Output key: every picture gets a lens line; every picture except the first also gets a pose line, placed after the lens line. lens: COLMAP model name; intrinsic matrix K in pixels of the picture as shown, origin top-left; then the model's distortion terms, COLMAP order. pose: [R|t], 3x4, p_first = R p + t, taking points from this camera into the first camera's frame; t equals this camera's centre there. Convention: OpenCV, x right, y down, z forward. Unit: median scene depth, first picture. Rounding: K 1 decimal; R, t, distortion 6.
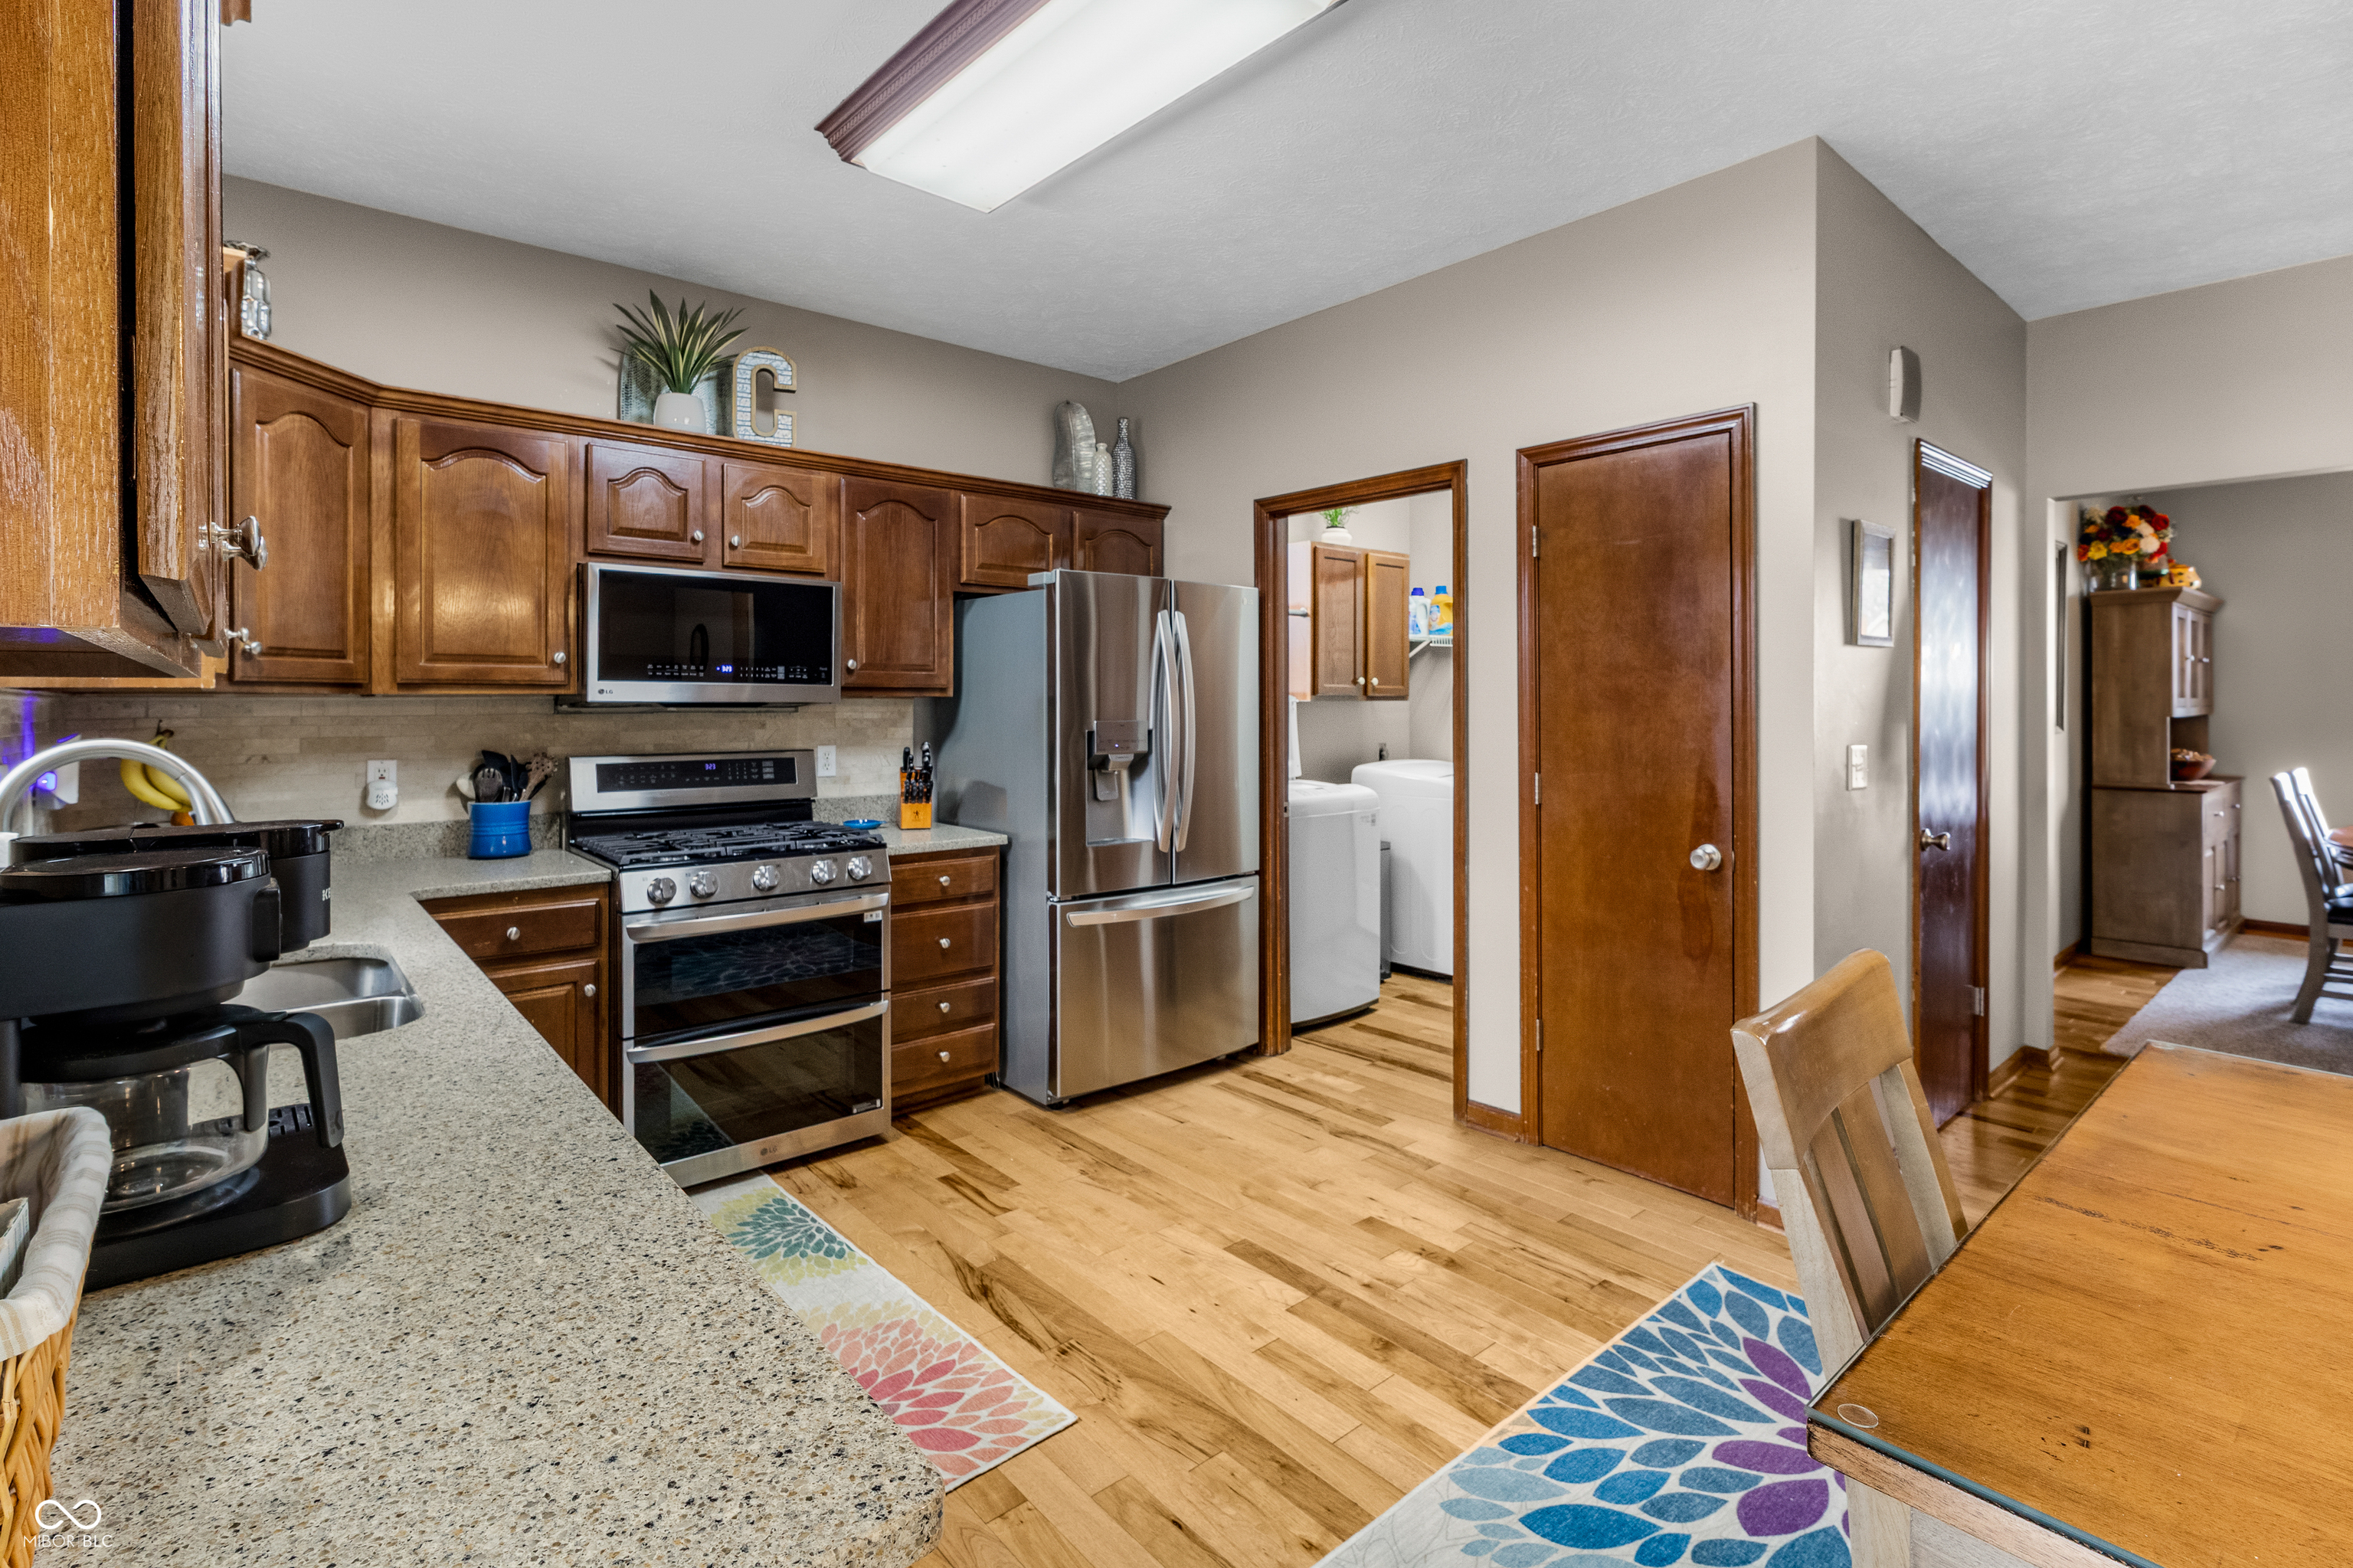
lens RADIAL K [[1097.4, 0, 1172.8], [0, 1097.4, 706.1], [0, 0, 1]] dist [-0.002402, -0.000069]
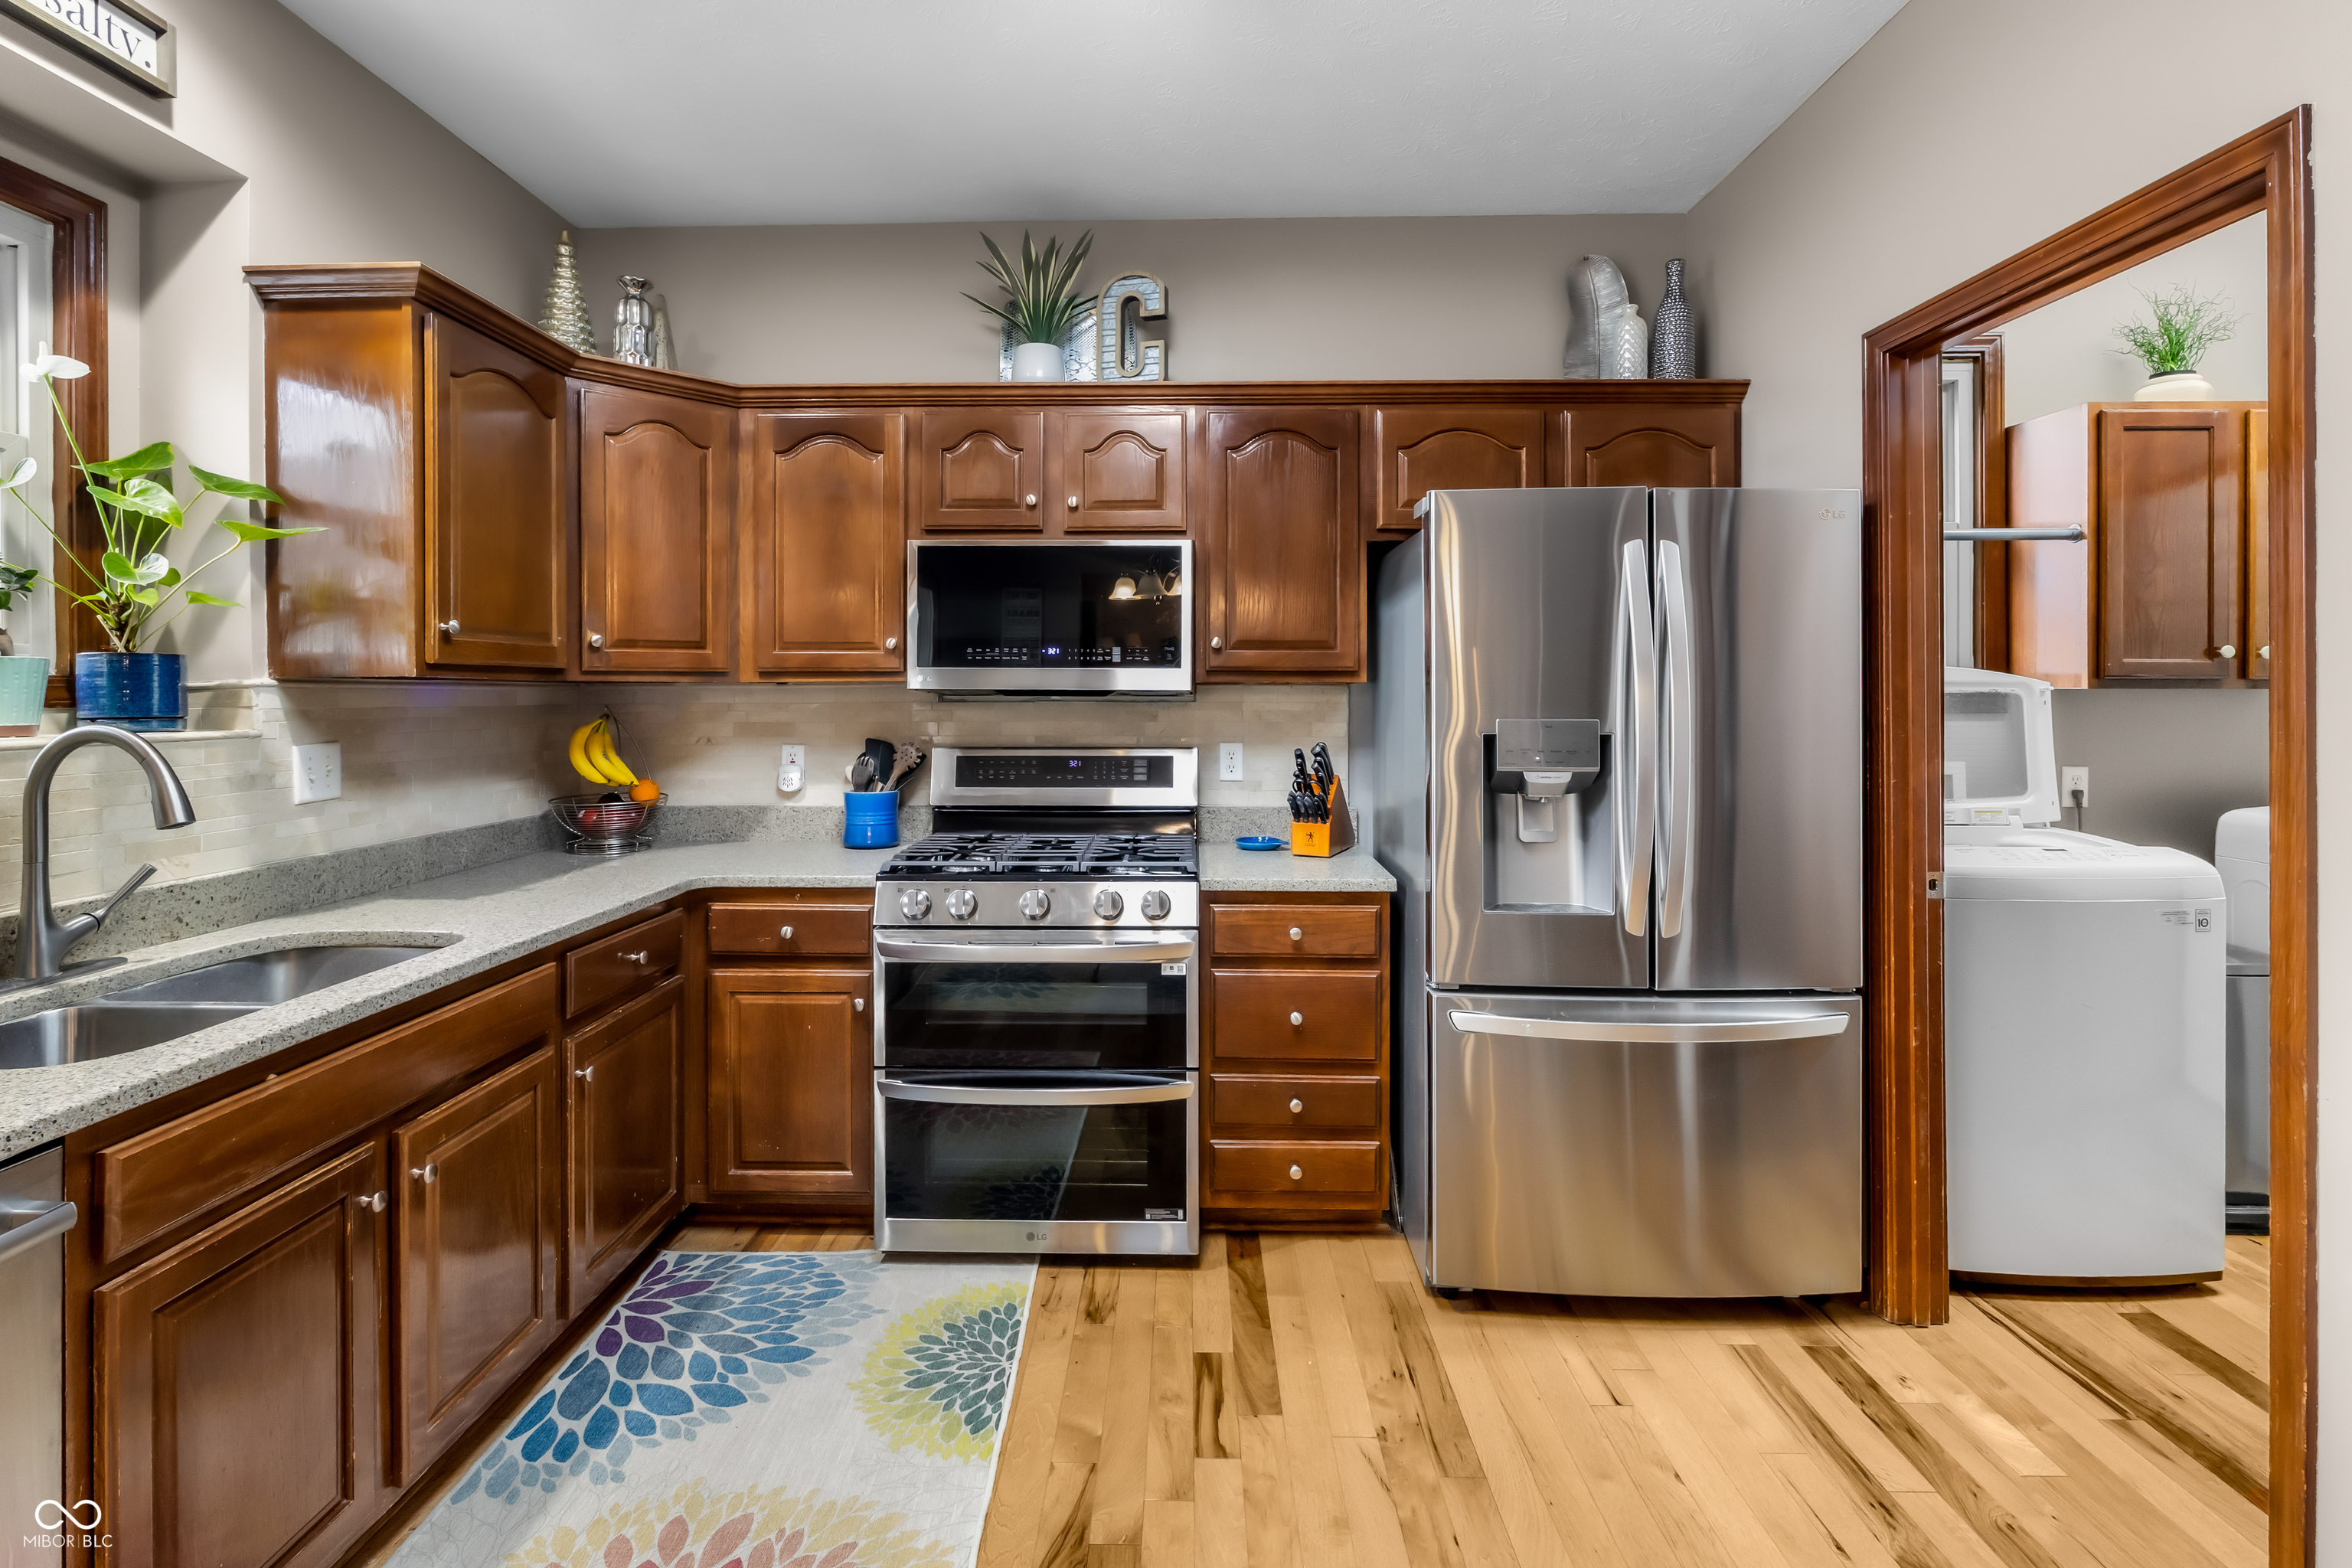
lens RADIAL K [[1096.9, 0, 1164.3], [0, 1096.9, 693.4], [0, 0, 1]] dist [-0.002402, -0.000069]
pose [[0.743036, 0.001950, -0.669248, 0.224219], [-0.002346, 0.999997, 0.000308, -0.001371], [0.669247, 0.001341, 0.743039, 0.406104]]
